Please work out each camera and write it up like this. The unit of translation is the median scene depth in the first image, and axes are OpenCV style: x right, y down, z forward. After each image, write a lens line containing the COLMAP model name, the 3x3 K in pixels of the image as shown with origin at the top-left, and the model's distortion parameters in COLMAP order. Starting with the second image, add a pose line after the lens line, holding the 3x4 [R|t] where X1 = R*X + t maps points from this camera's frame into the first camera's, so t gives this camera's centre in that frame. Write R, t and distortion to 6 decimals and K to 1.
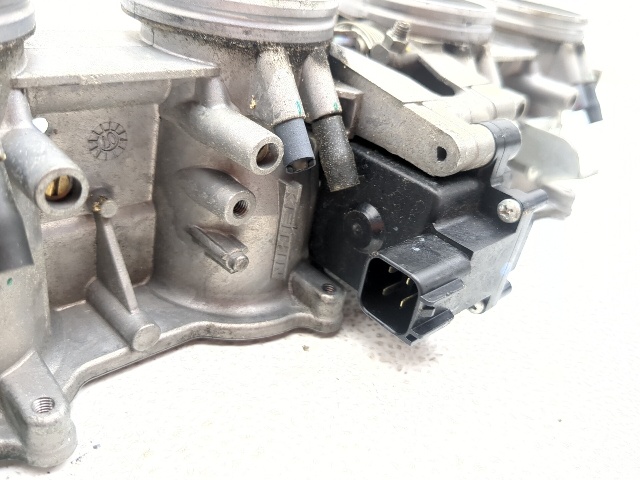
lens RADIAL K [[584.9, 0, 320.0], [0, 584.9, 240.0], [0, 0, 1]] dist [0.092785, -0.247485]
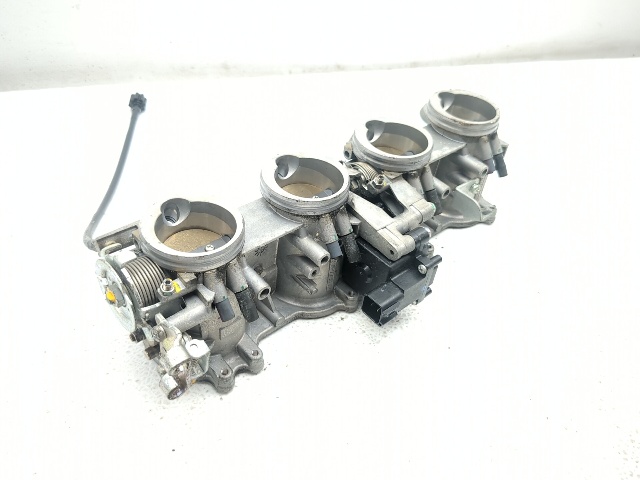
lens RADIAL K [[584.9, 0, 320.0], [0, 584.9, 240.0], [0, 0, 1]] dist [0.092785, -0.247485]
pose [[0.996660, -0.029944, -0.075975, 0.084028], [0.045049, 0.977583, 0.205672, -0.688071], [0.068114, -0.208408, 0.975667, -1.390284]]
